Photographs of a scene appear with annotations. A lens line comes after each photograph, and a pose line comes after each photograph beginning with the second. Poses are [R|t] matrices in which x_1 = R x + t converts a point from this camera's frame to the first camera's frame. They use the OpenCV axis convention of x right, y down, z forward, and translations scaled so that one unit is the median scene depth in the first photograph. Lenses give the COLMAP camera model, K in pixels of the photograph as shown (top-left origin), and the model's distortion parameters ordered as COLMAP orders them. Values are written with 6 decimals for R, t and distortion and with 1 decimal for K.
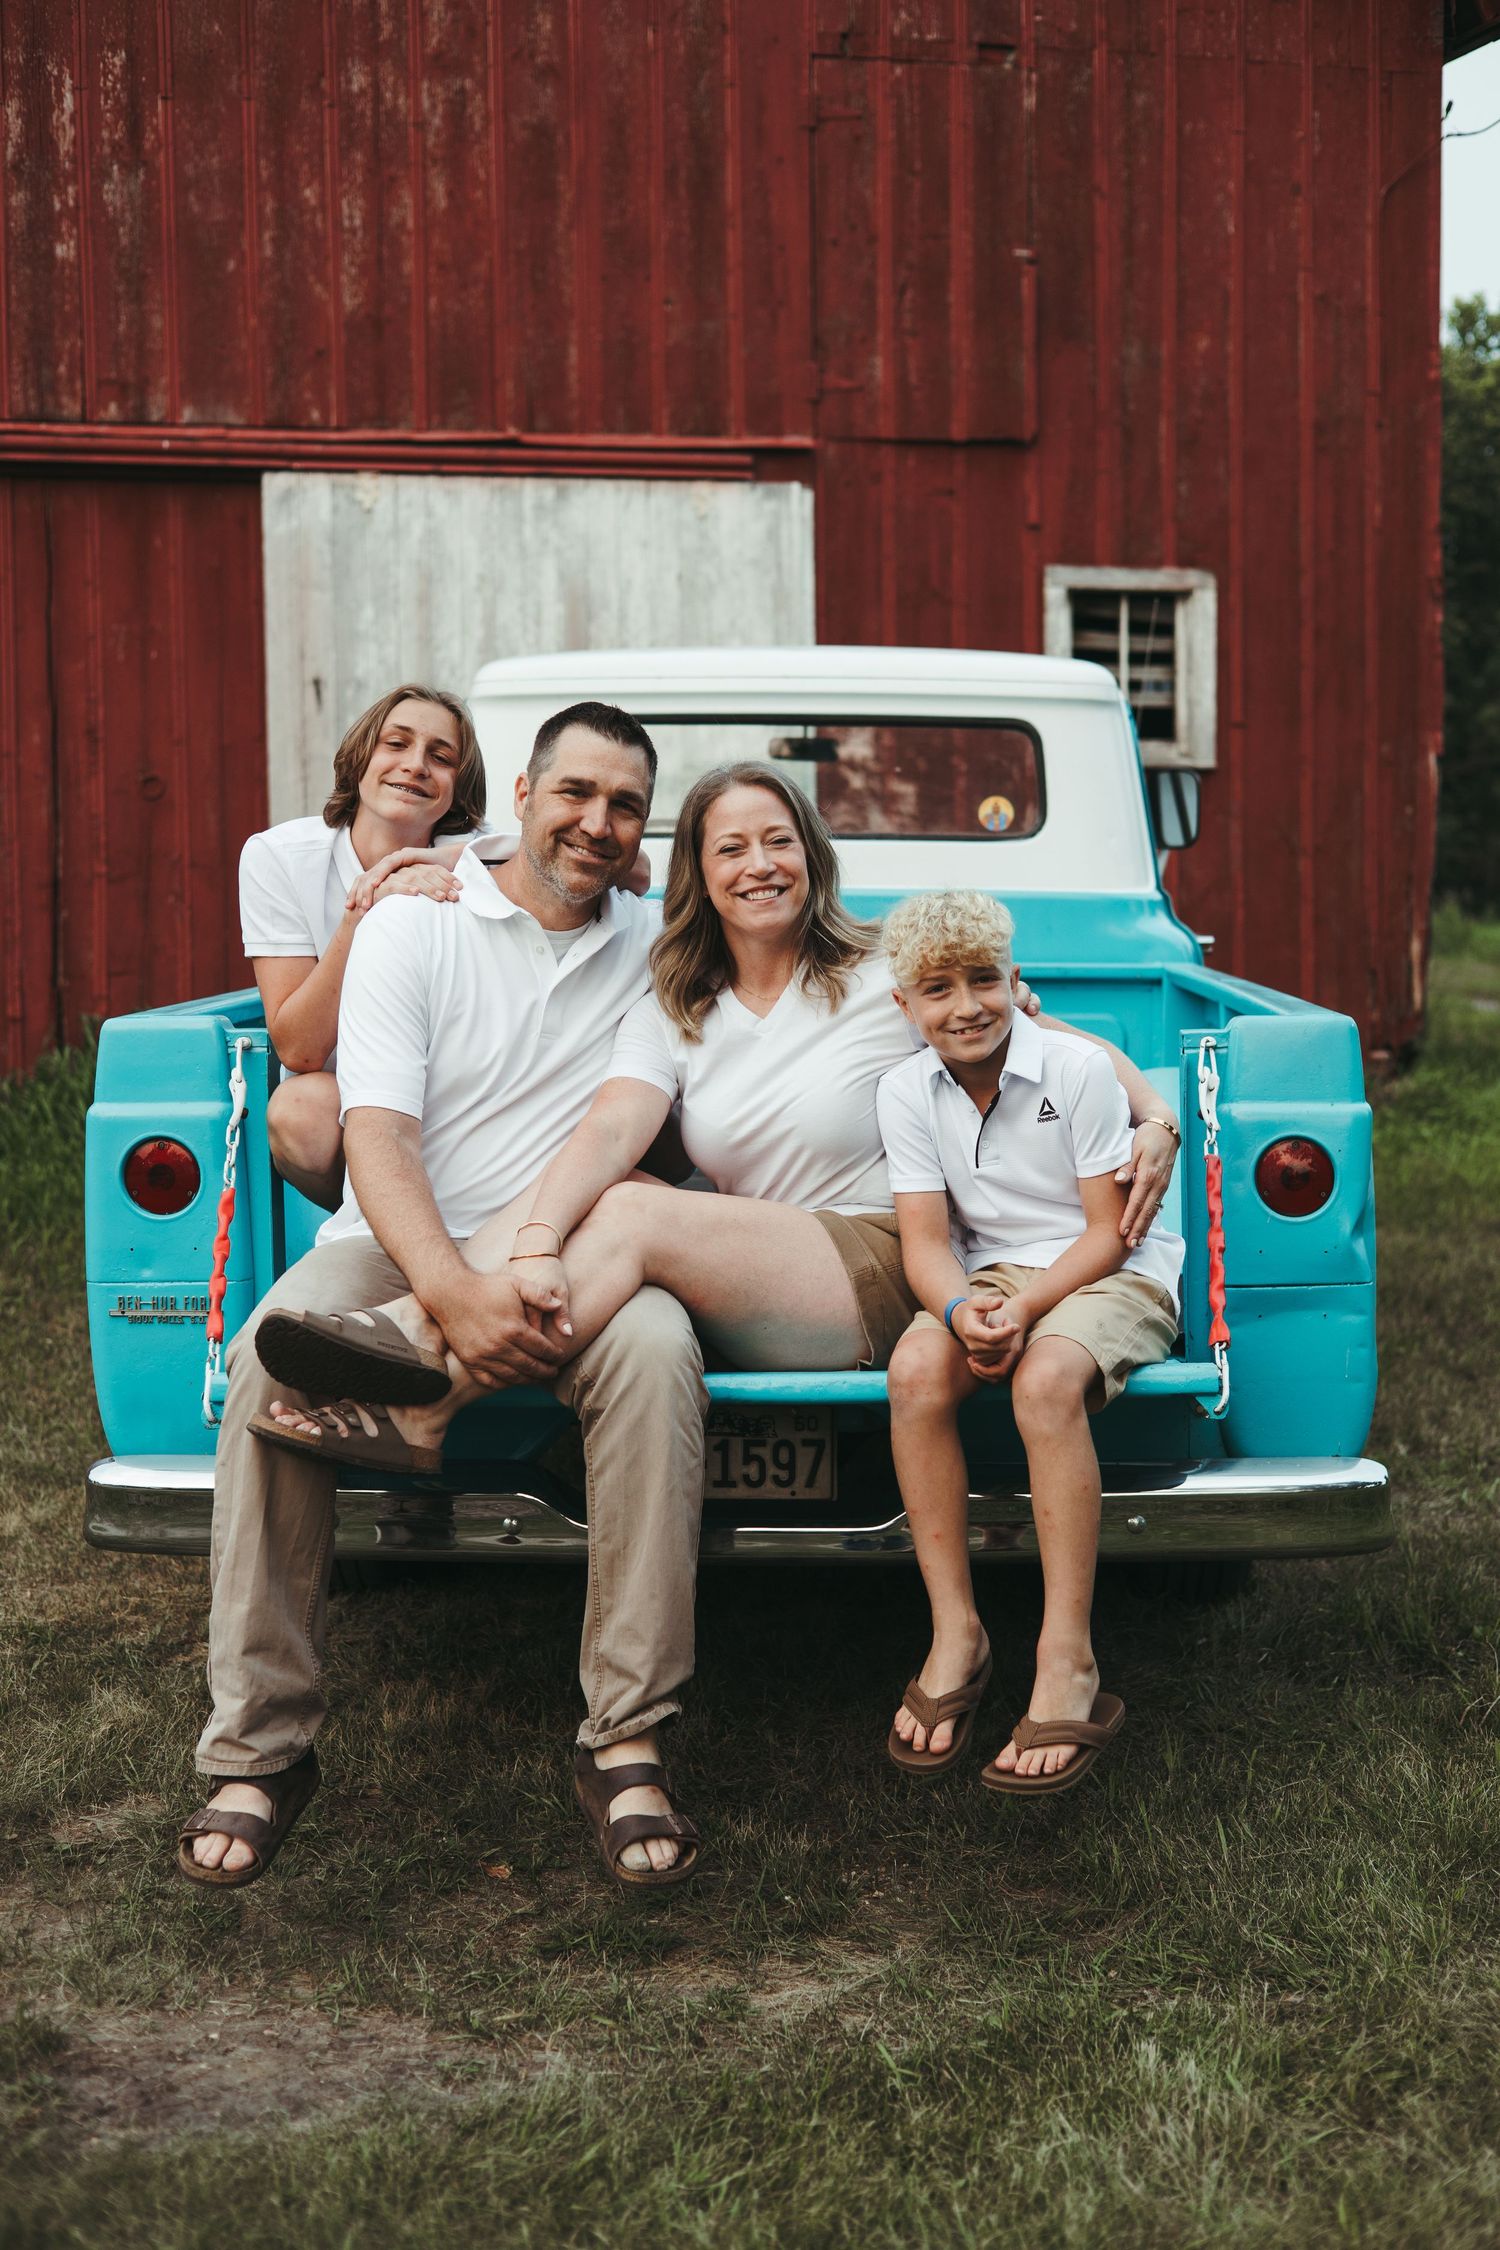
lens RADIAL K [[3058.7, 0, 765.8], [0, 3058.7, 1108.6], [0, 0, 1]] dist [0.027035, 0.000000]
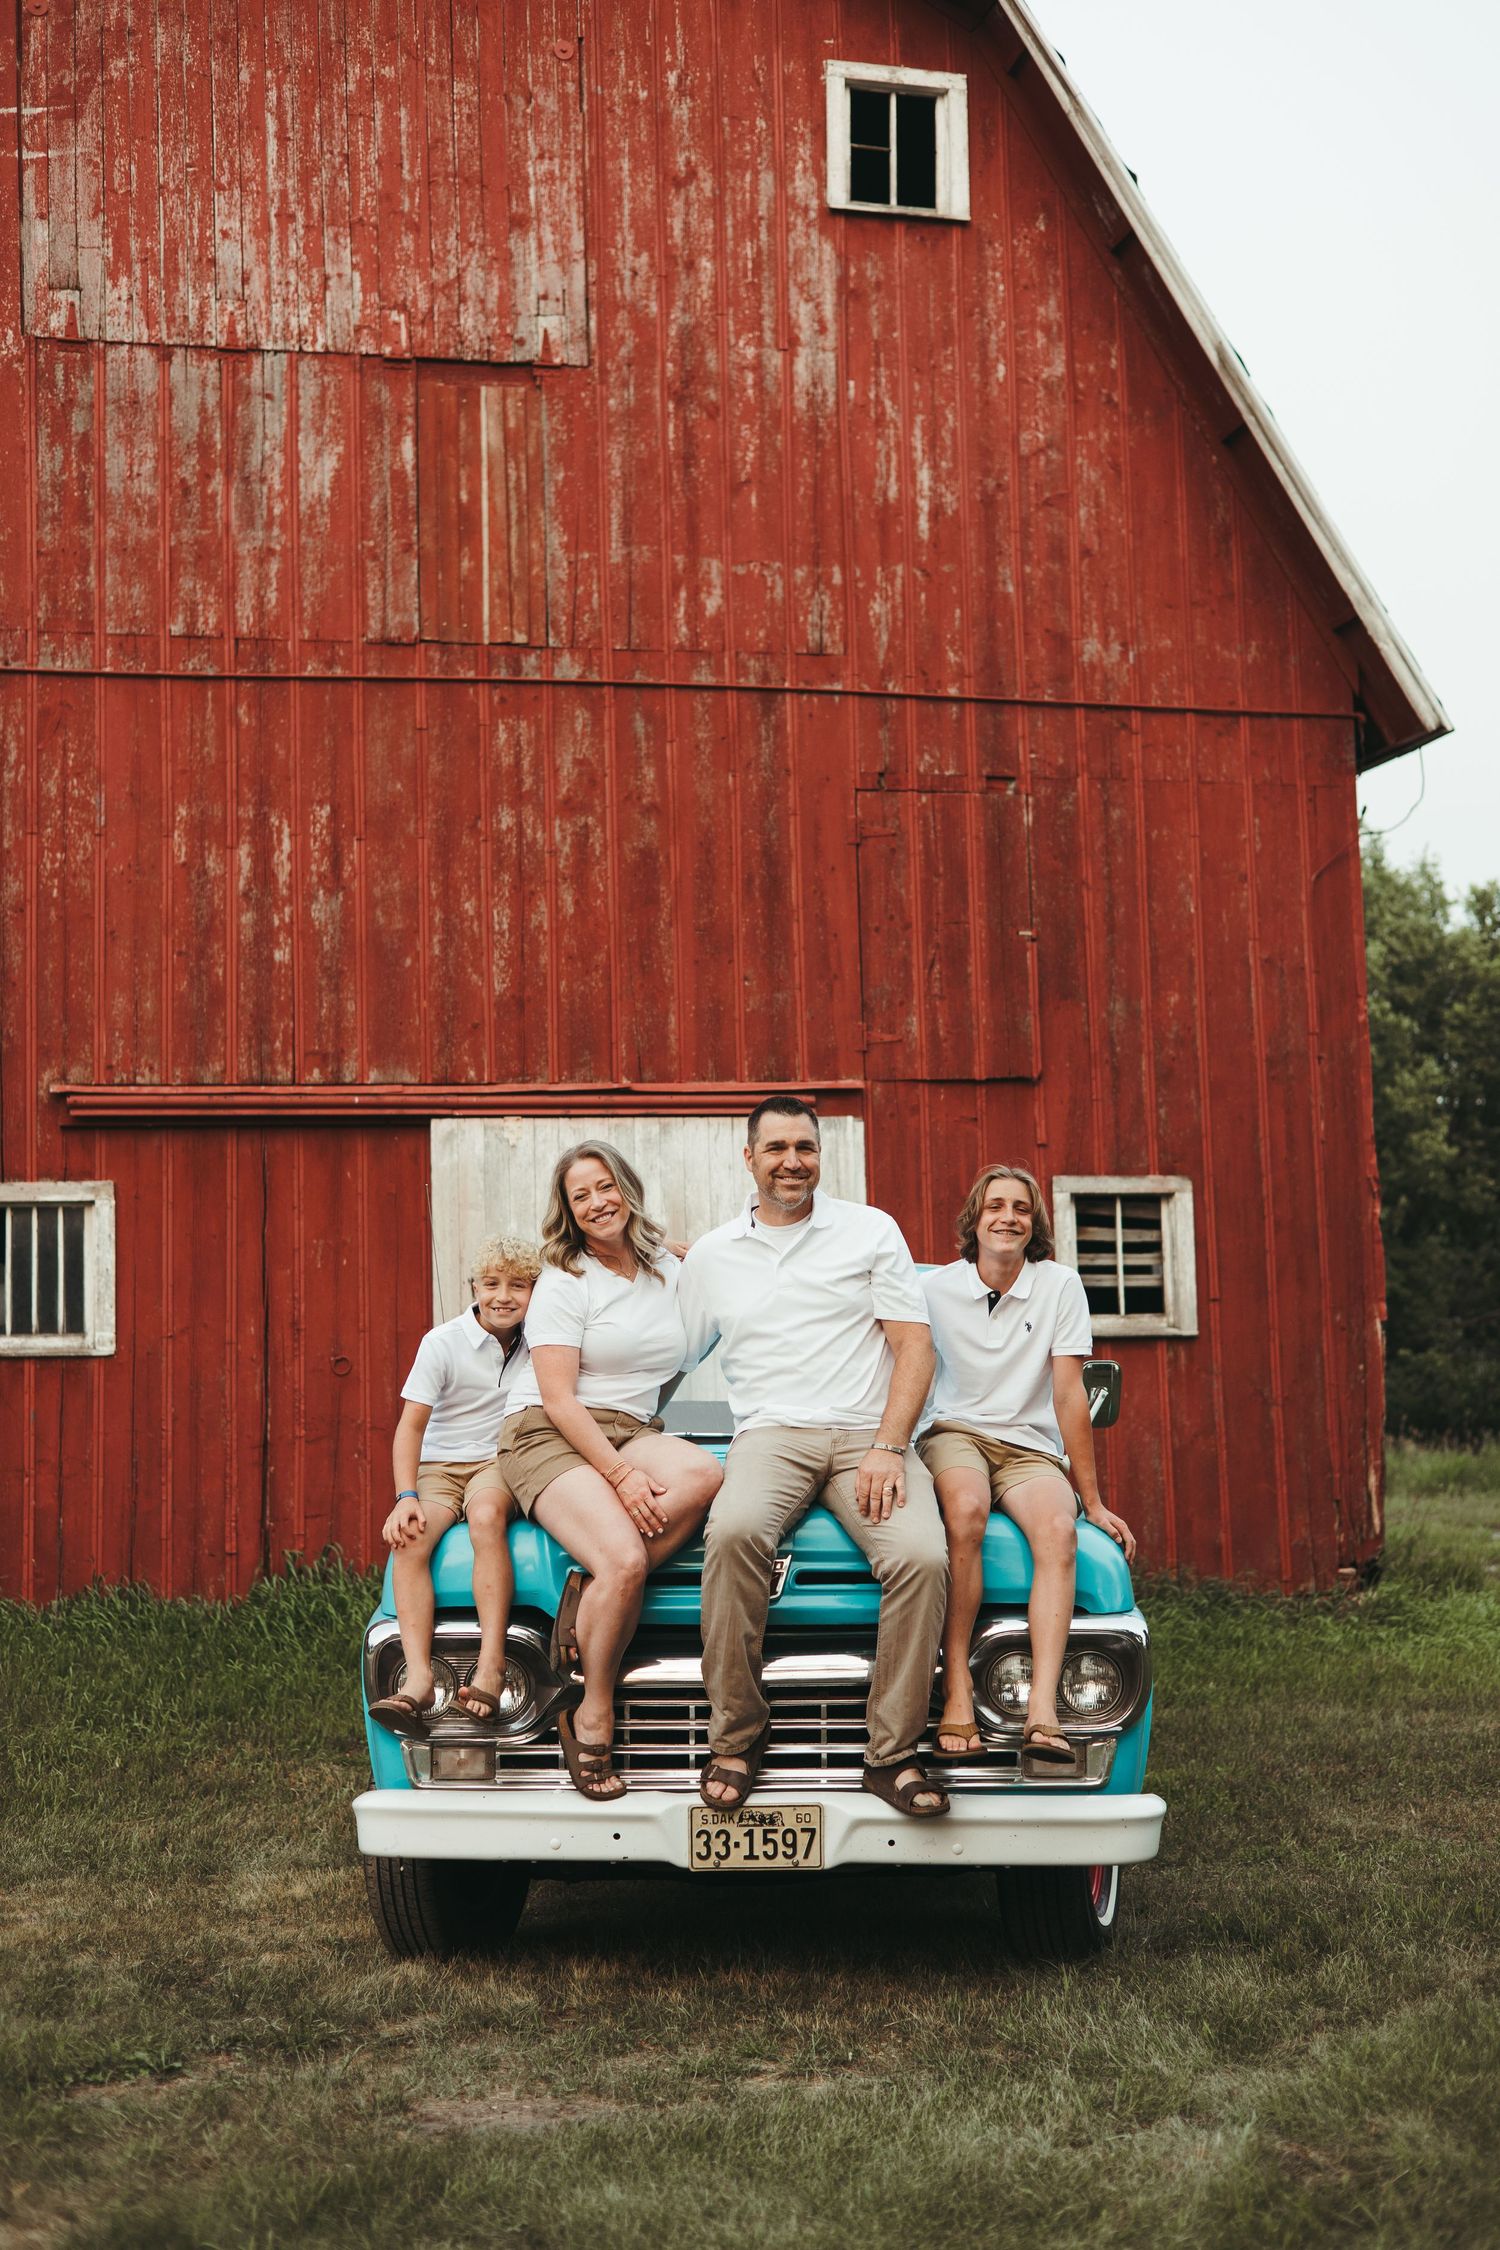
lens RADIAL K [[3058.7, 0, 733.0], [0, 3058.7, 1121.4], [0, 0, 1]] dist [0.027035, 0.000000]
pose [[0.999063, -0.019324, -0.038724, 0.010595], [0.012335, 0.984811, -0.173192, 0.015300], [0.041483, 0.172552, 0.984126, -0.244395]]
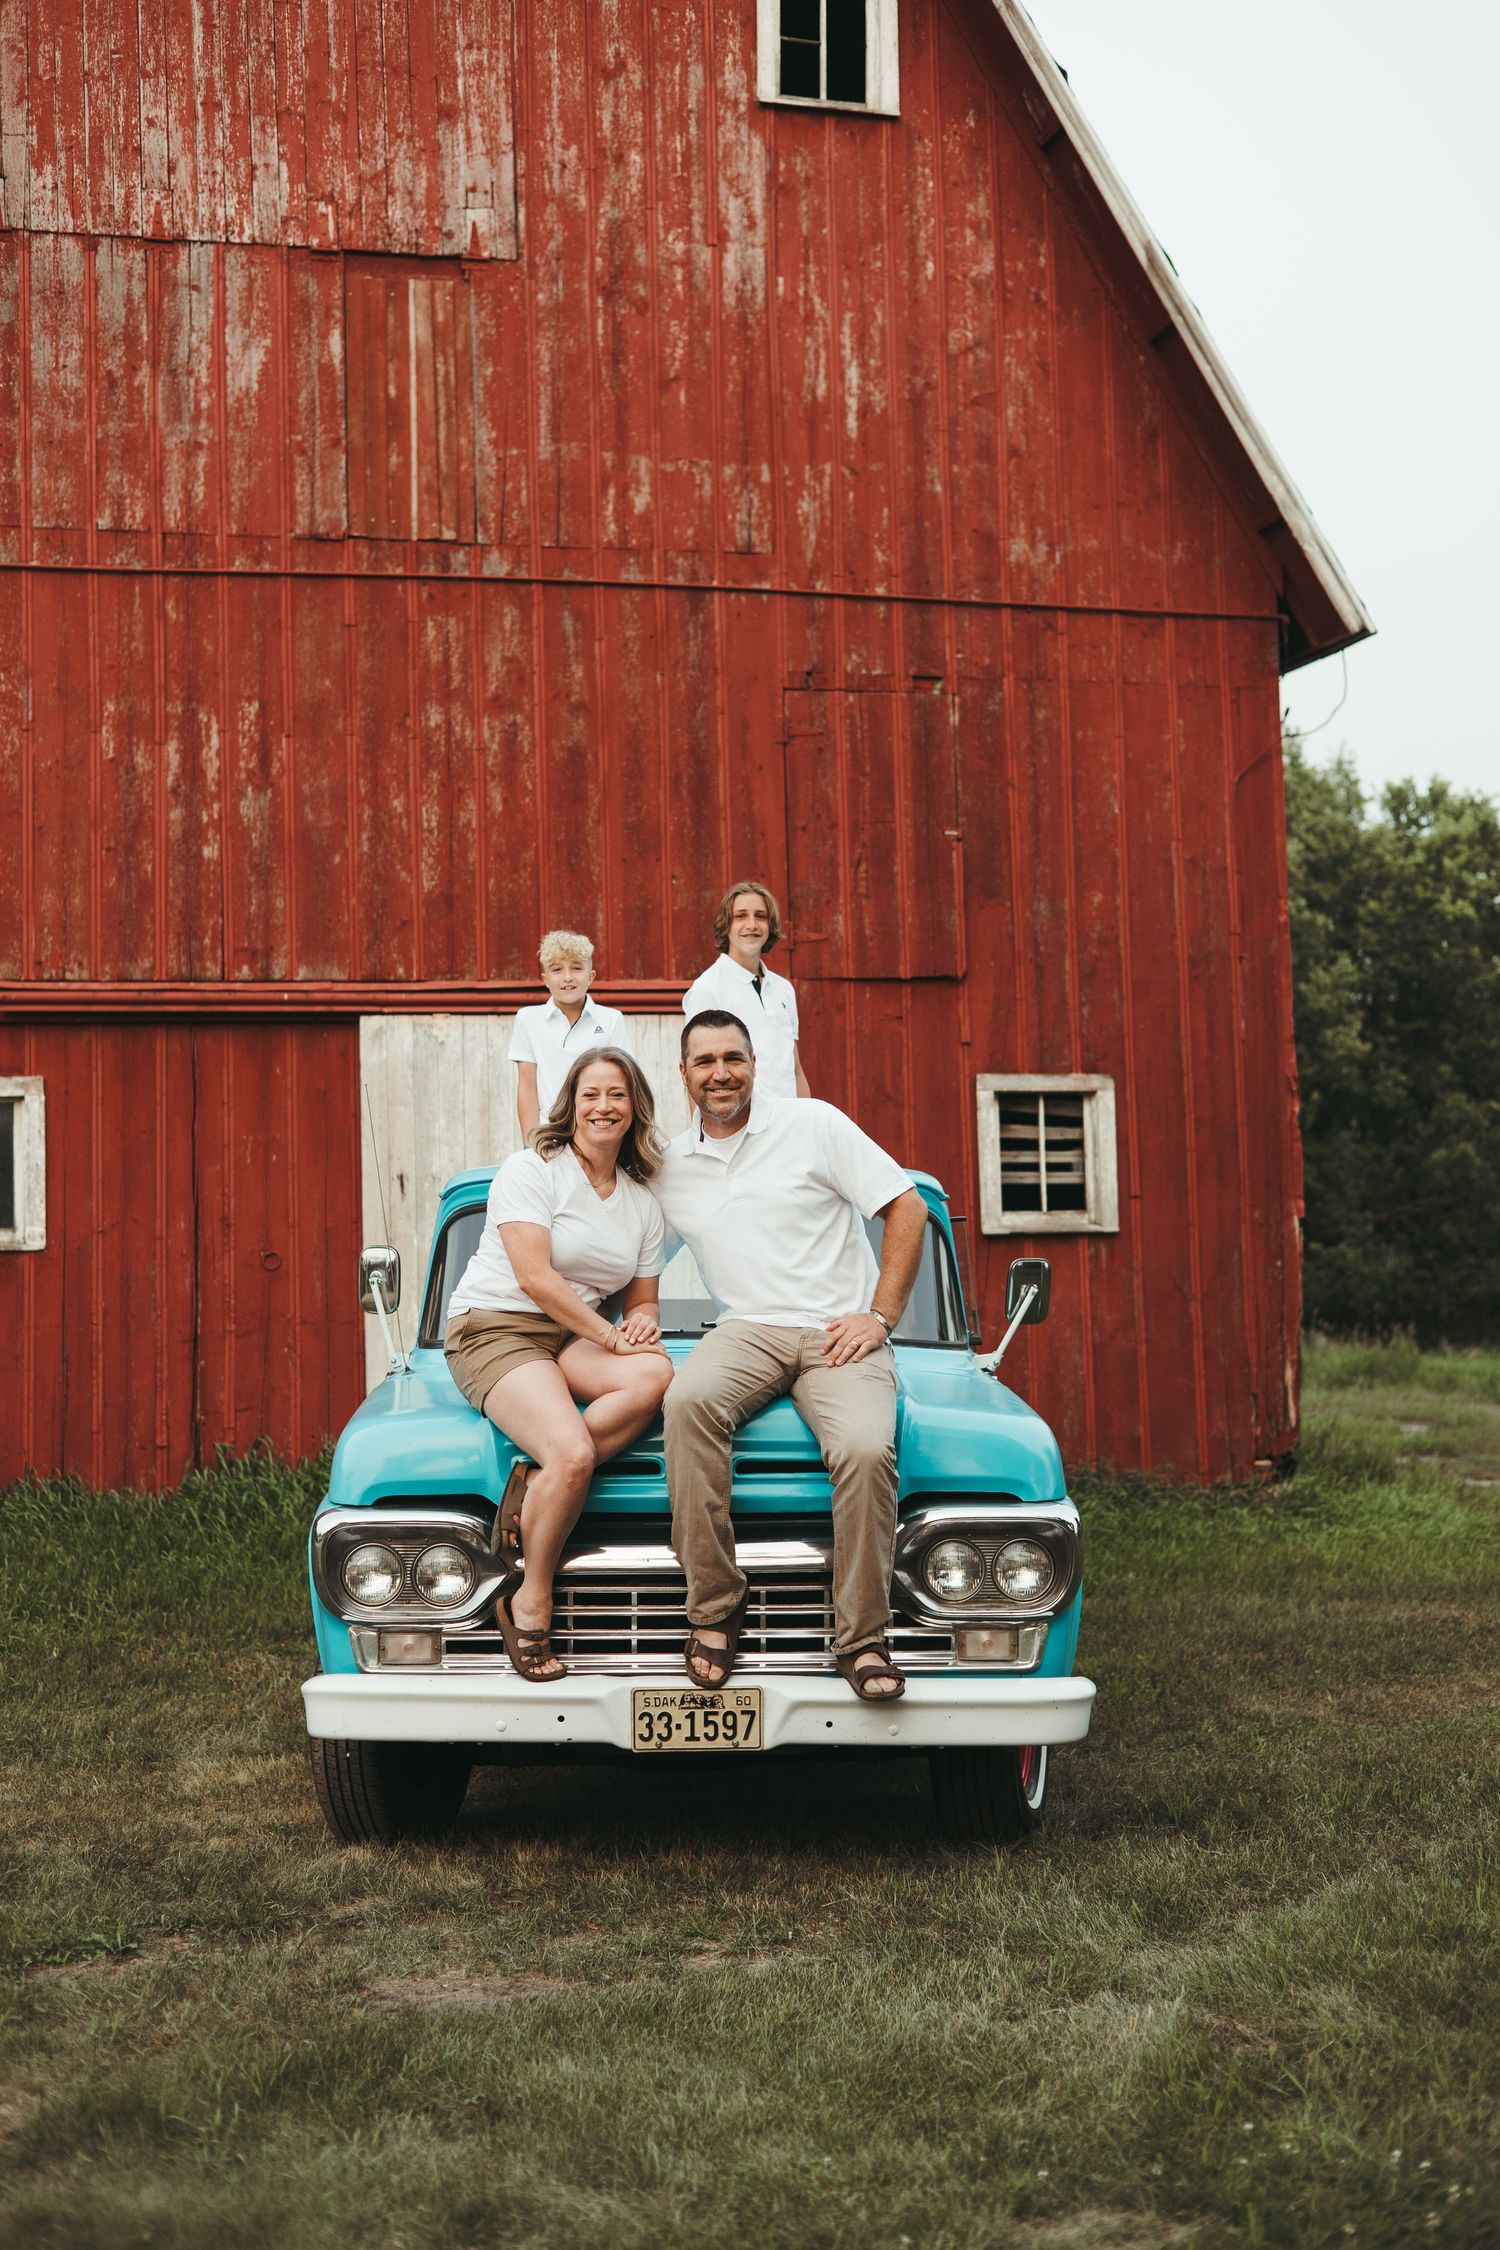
lens RADIAL K [[3058.7, 0, 714.2], [0, 3058.7, 1118.9], [0, 0, 1]] dist [0.027035, 0.000000]
pose [[0.999734, -0.015460, -0.017139, 0.005051], [0.012927, 0.990187, -0.139148, 0.014795], [0.019122, 0.138889, 0.990123, -0.254225]]
